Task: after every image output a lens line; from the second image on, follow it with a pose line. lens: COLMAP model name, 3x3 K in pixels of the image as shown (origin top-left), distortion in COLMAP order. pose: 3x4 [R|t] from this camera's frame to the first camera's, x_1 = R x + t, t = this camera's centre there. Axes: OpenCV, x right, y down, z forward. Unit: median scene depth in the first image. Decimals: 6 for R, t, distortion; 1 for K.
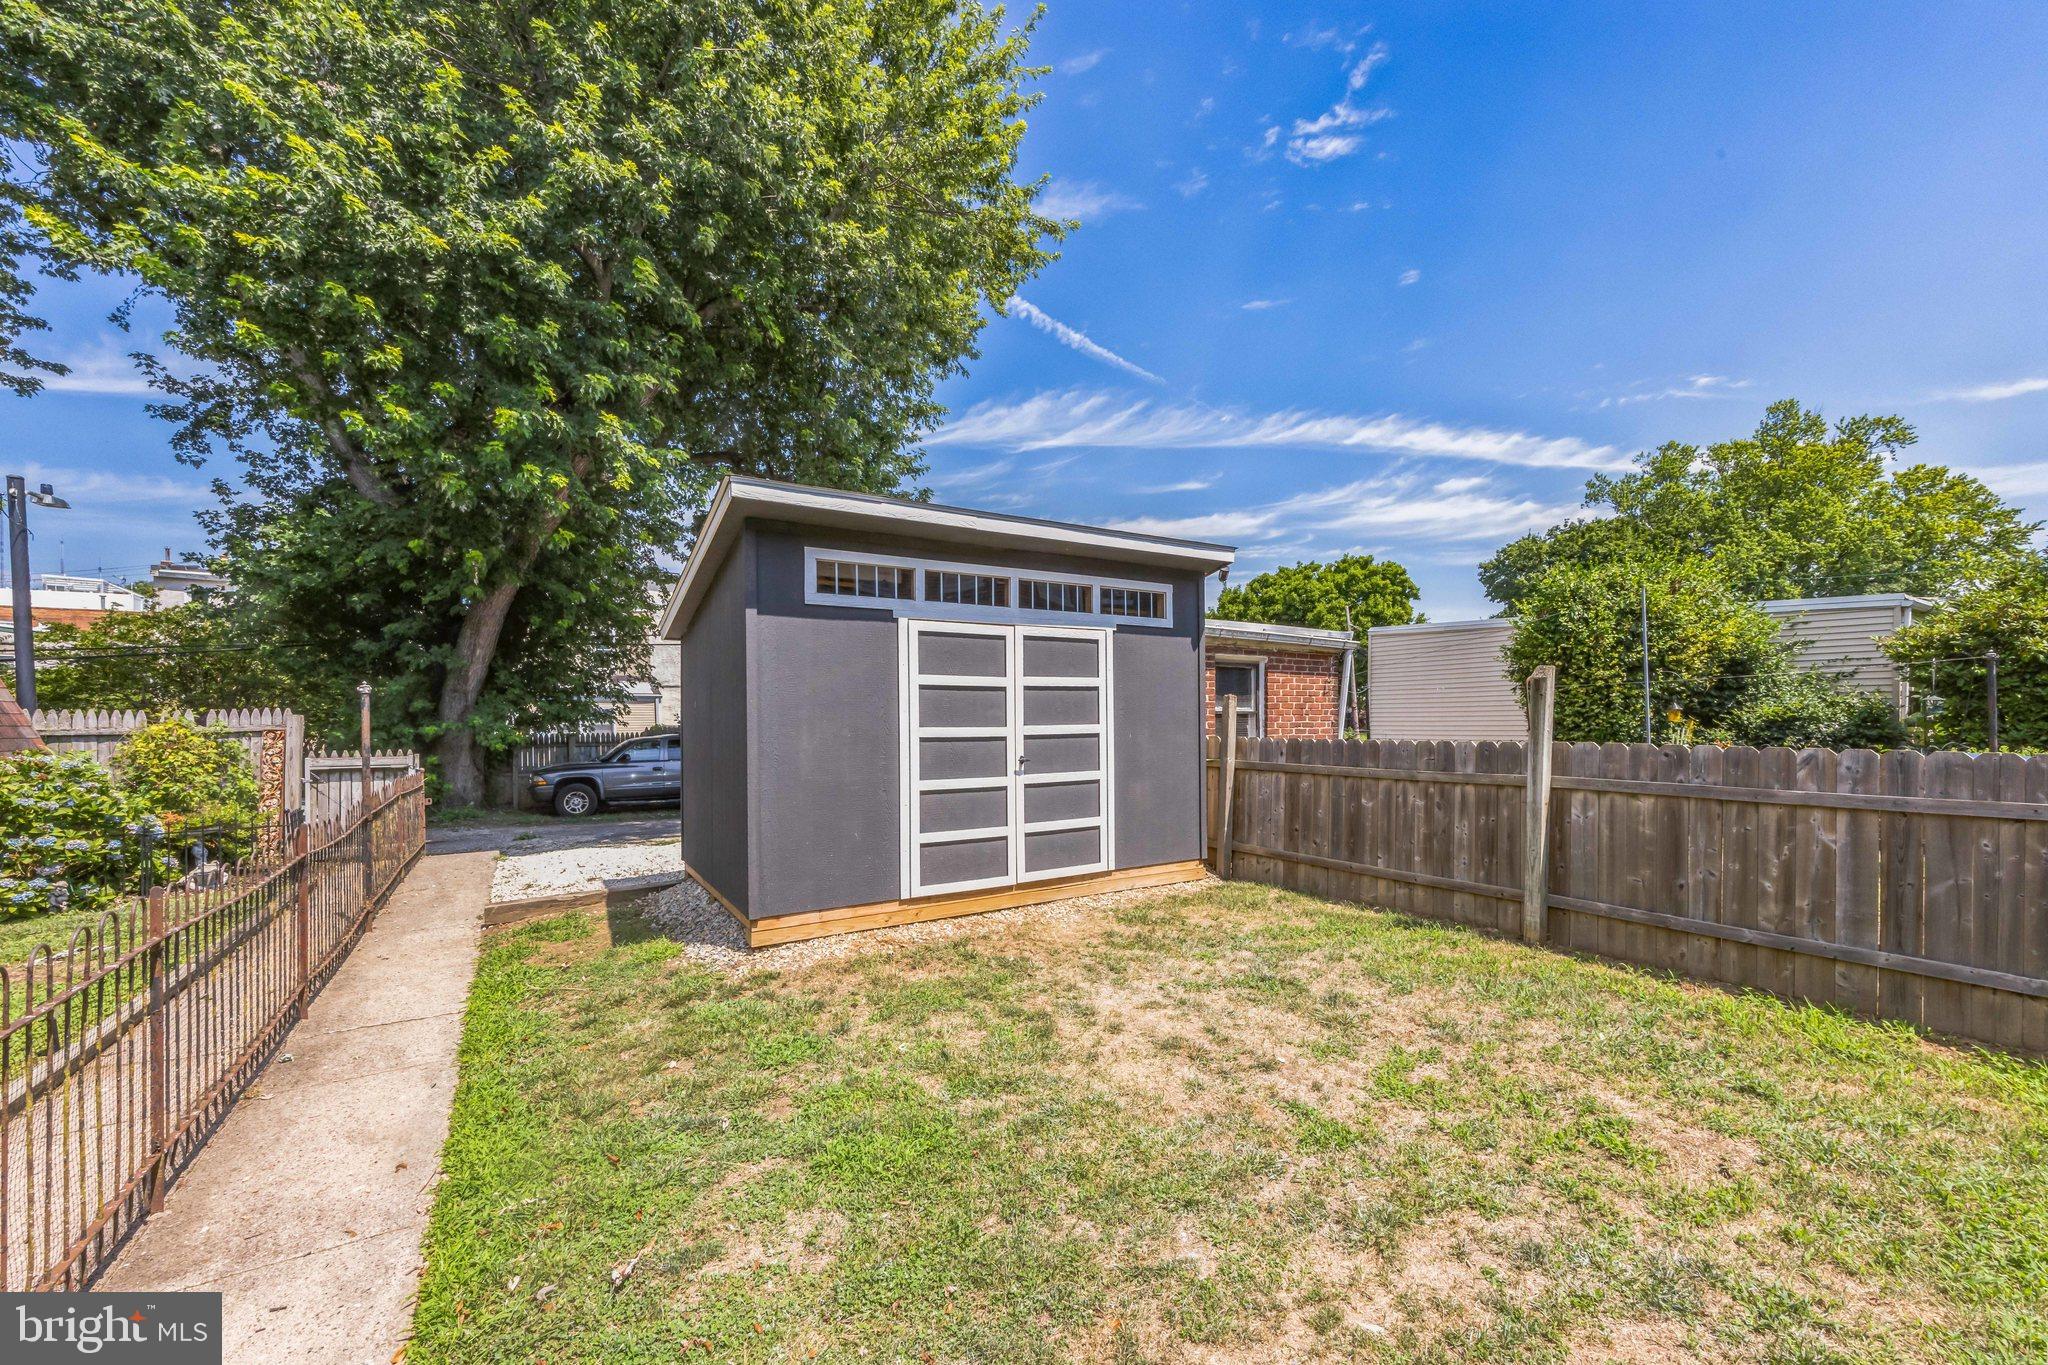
lens RADIAL K [[800.1, 0, 1017.8], [0, 800.1, 730.9], [0, 0, 1]] dist [-0.002338, -0.001852]
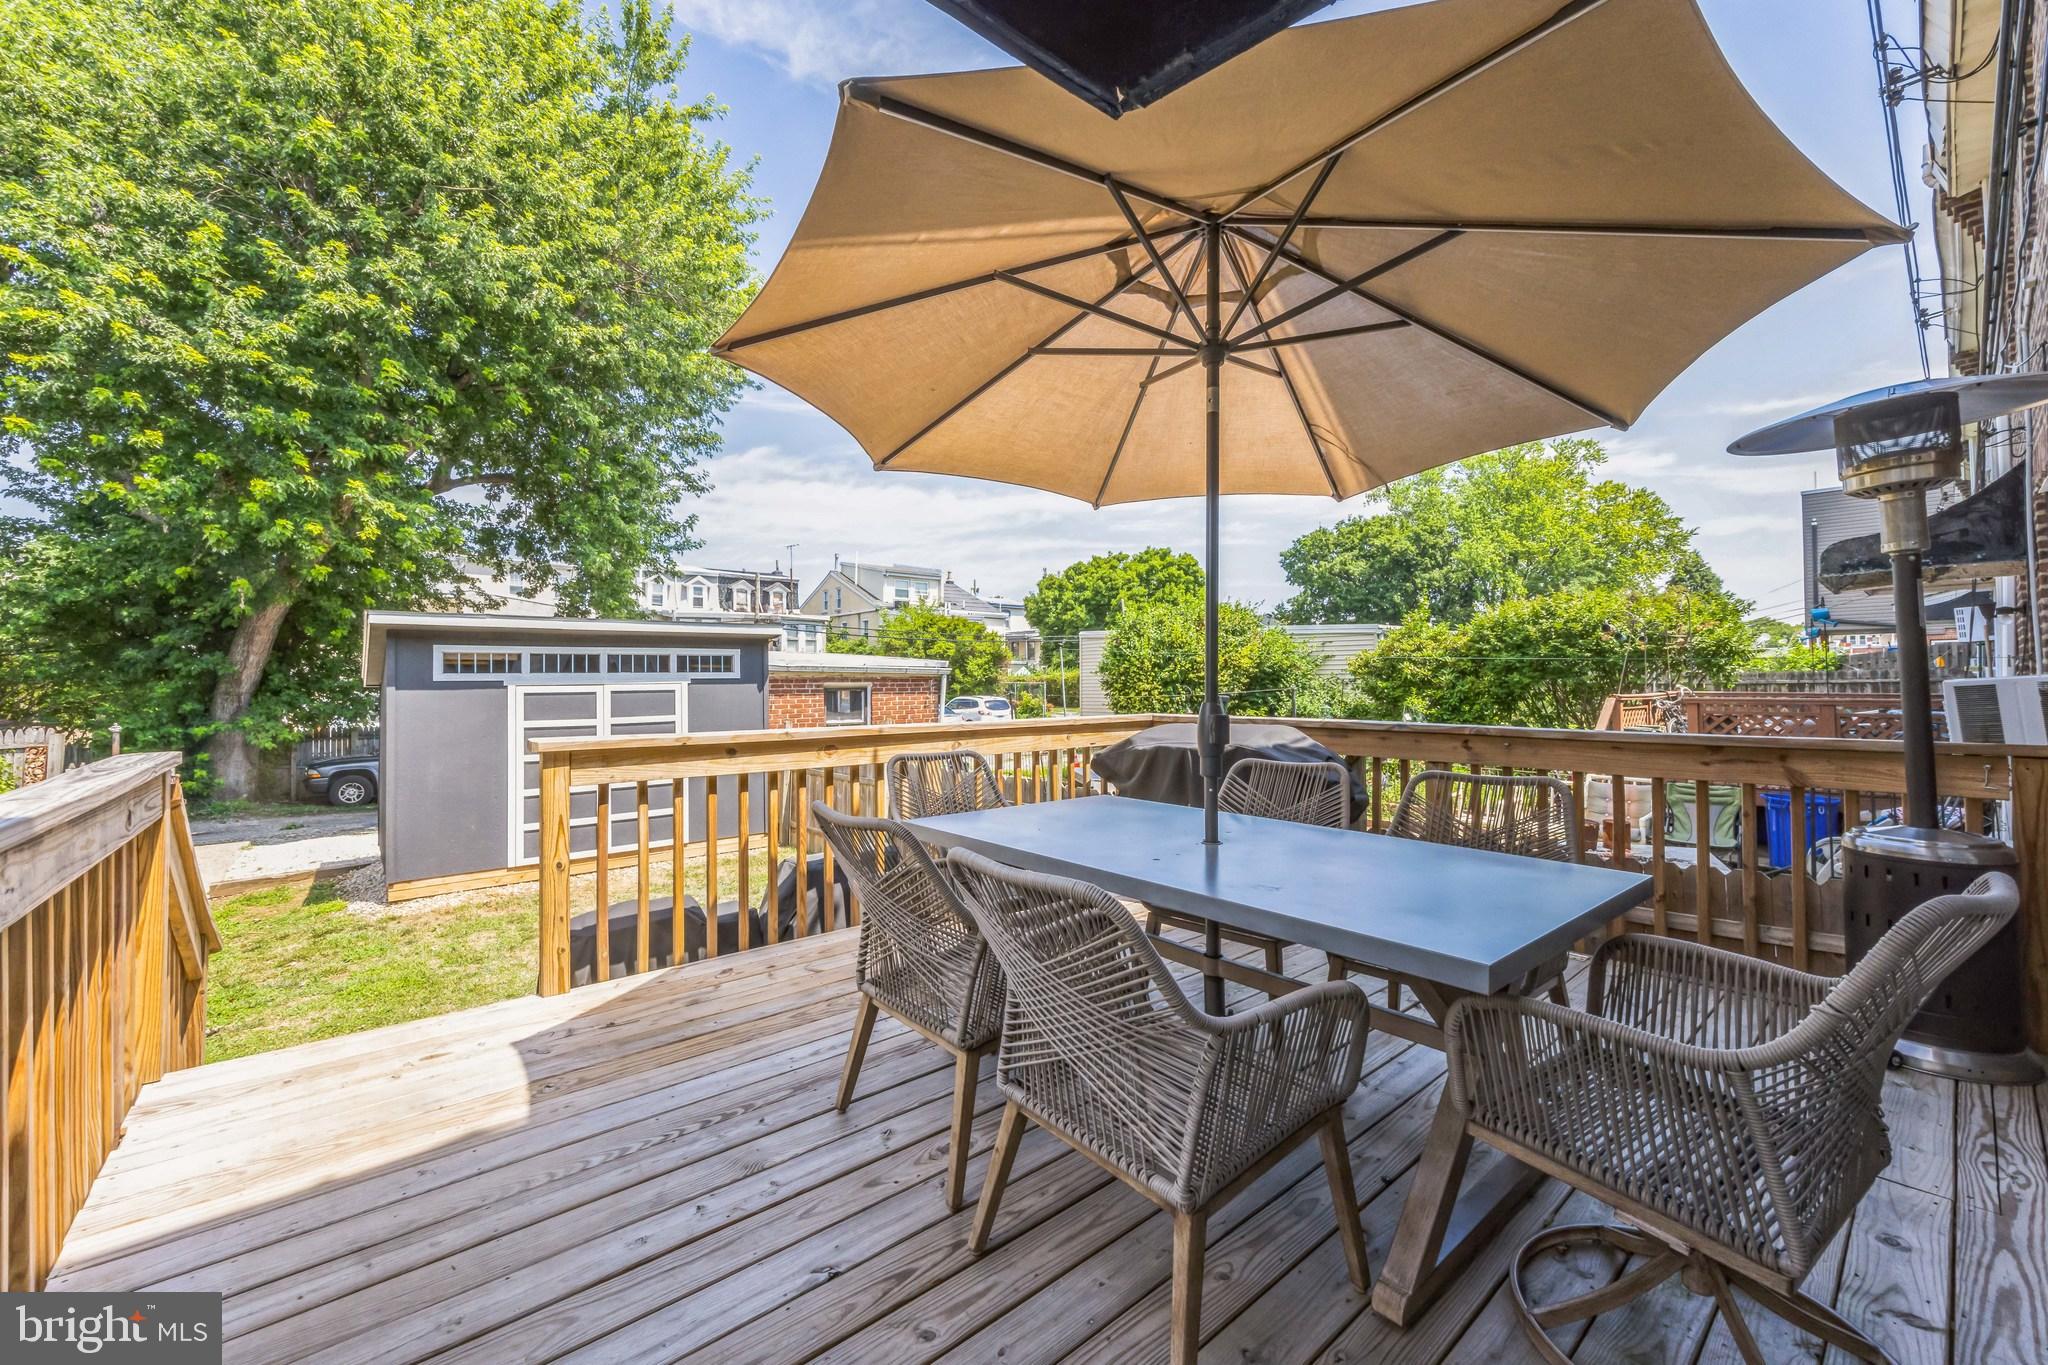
lens RADIAL K [[800.1, 0, 1027.4], [0, 800.1, 670.8], [0, 0, 1]] dist [-0.002338, -0.001852]
pose [[0.988960, -0.003534, 0.148139, 0.330223], [0.007985, 0.999534, -0.029459, -0.061729], [-0.147966, 0.030316, 0.988528, -0.365392]]
